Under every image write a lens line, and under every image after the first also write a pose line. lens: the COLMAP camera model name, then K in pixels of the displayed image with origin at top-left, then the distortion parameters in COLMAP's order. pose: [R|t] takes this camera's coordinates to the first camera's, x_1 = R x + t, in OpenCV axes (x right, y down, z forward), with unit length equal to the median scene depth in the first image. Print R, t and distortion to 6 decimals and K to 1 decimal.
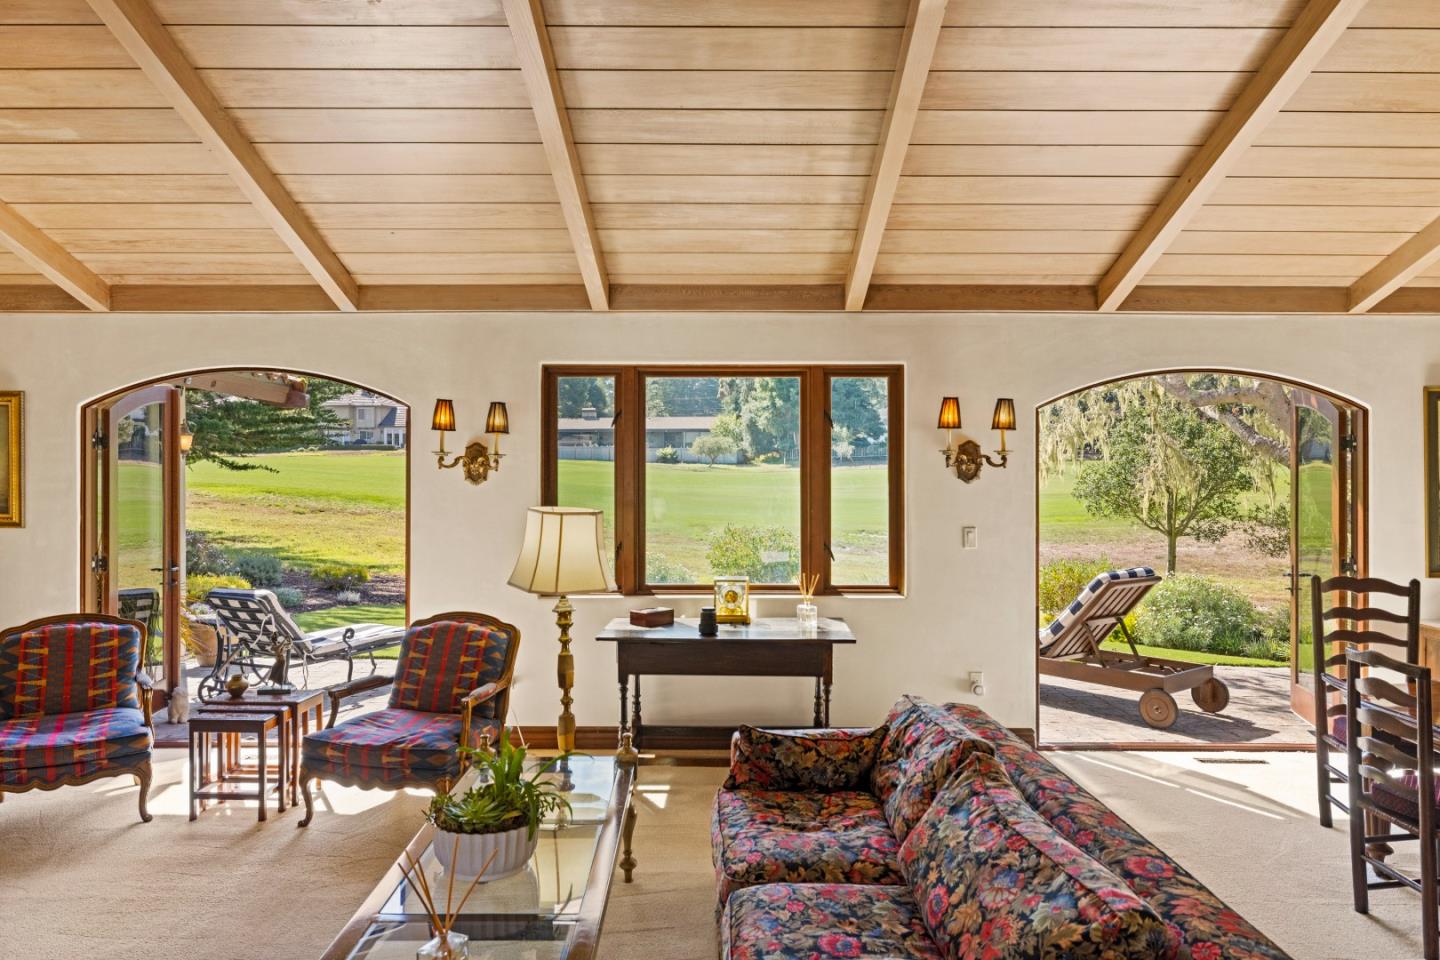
lens RADIAL K [[953.2, 0, 720.0], [0, 953.2, 480.0], [0, 0, 1]] dist [-0.000155, 0.000452]
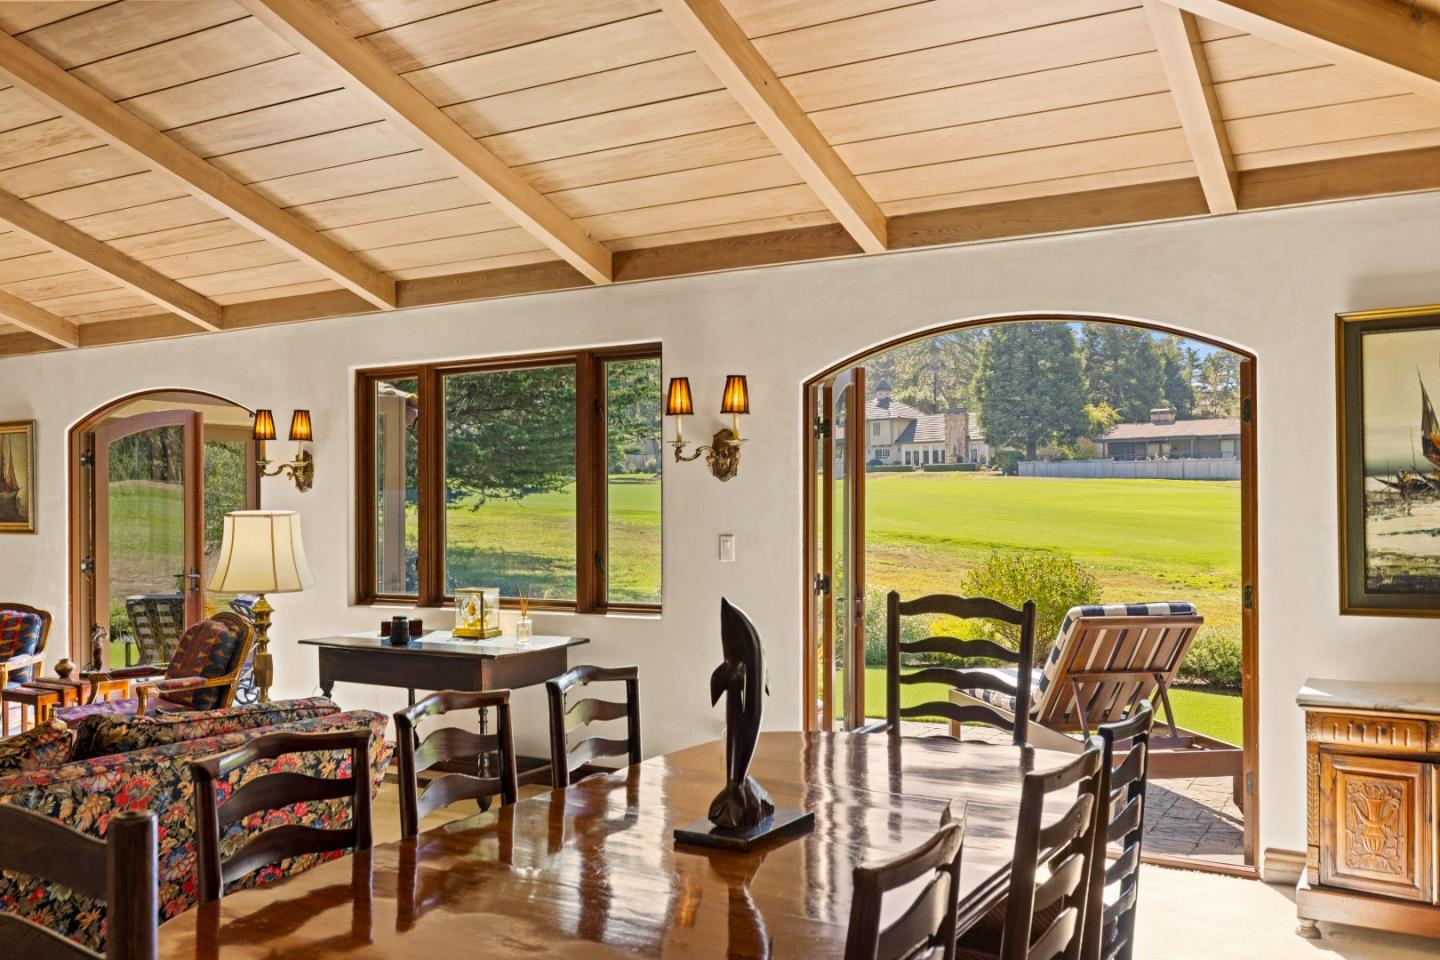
lens RADIAL K [[1210.6, 0, 692.4], [0, 1210.6, 502.1], [0, 0, 1]] dist [0.003327, 0.000692]
pose [[0.872537, -0.011233, -0.488419, 0.746717], [0.009206, 0.999936, -0.006551, 0.028048], [0.488461, 0.001219, 0.872585, 0.081442]]
